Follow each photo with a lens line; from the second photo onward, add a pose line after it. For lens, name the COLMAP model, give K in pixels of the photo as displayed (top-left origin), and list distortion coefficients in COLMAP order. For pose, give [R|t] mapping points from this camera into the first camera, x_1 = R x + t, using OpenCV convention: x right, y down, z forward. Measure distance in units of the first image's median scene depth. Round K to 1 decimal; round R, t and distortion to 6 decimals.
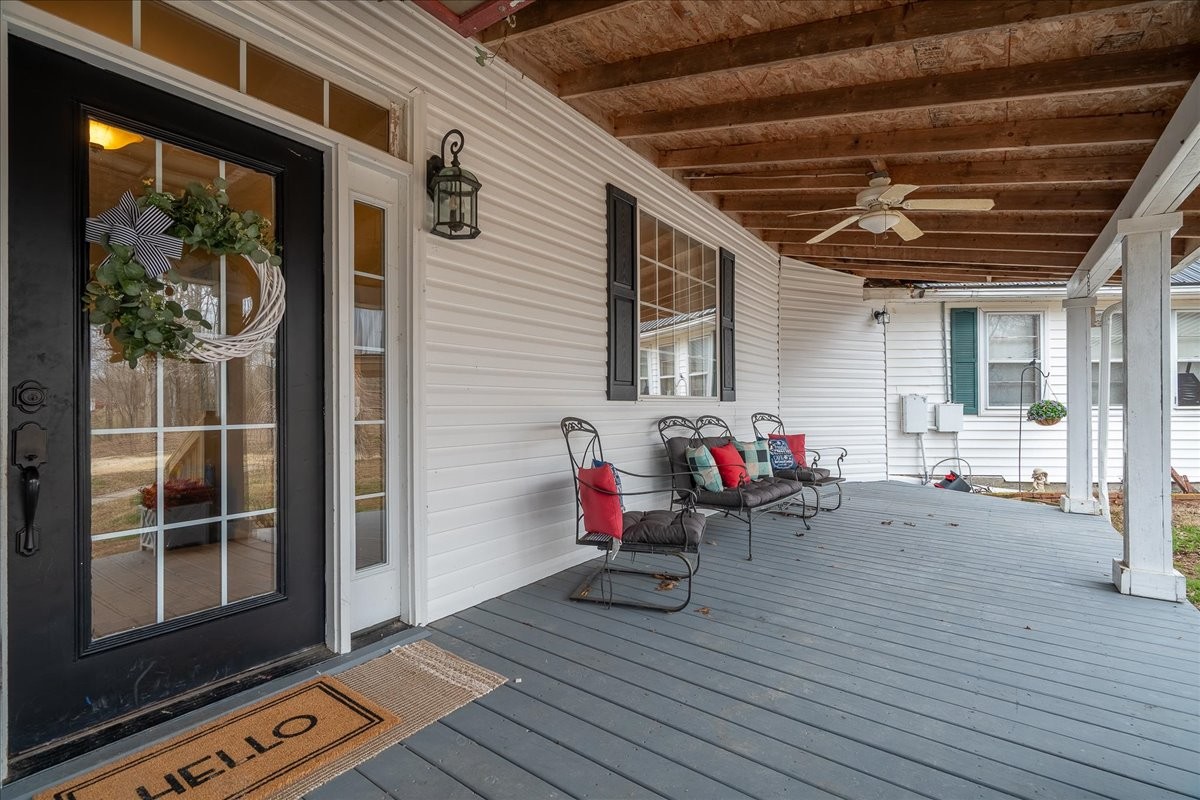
lens RADIAL K [[546.4, 0, 596.6], [0, 546.4, 399.1], [0, 0, 1]] dist [-0.002888, 0.001309]
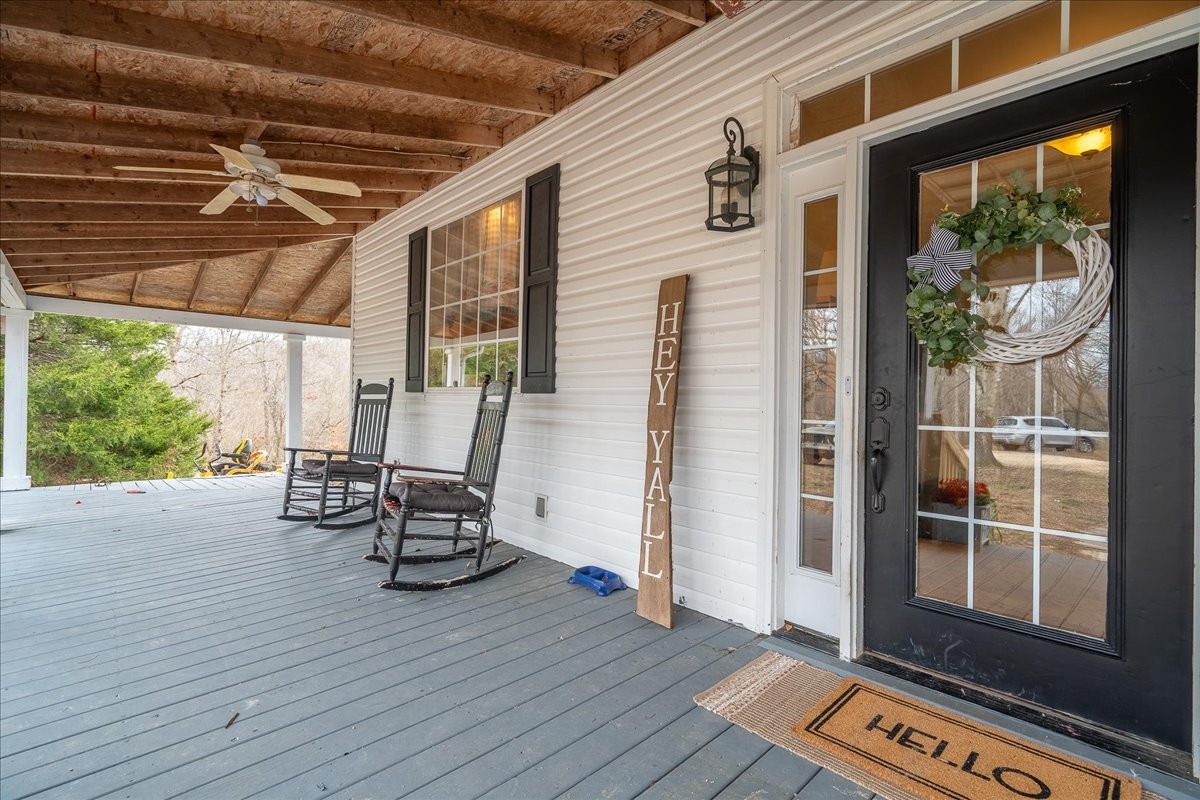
lens RADIAL K [[546.4, 0, 614.8], [0, 546.4, 402.8], [0, 0, 1]] dist [-0.002888, 0.001309]
pose [[-0.178359, -0.002303, -0.983963, 0.274623], [-0.010119, 0.999949, -0.000506, 0.008124], [0.983914, 0.009867, -0.178373, 0.355554]]
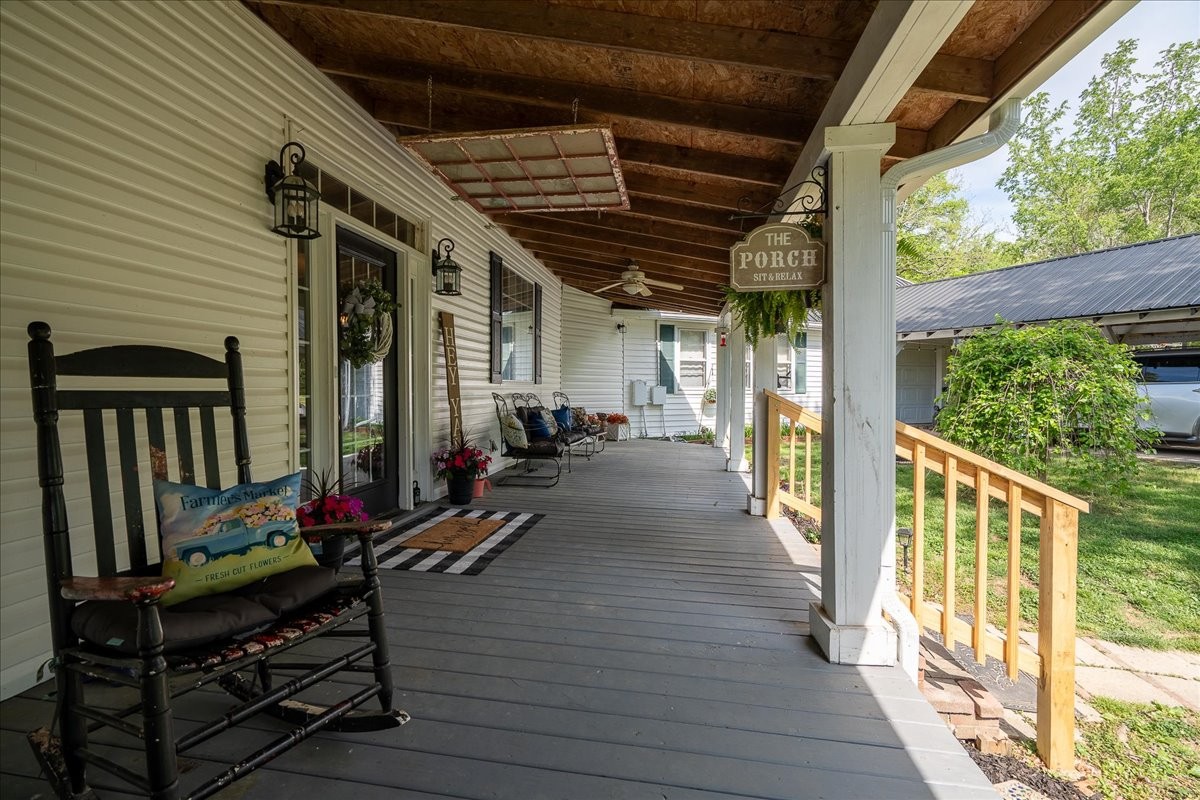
lens RADIAL K [[519.0, 0, 601.4], [0, 519.0, 391.8], [0, 0, 1]] dist [-0.018557, -0.000114]
pose [[0.890287, -0.000497, 0.455399, -0.589002], [-0.008308, 0.999815, 0.017334, -0.001139], [-0.455324, -0.019216, 0.890118, -0.822258]]
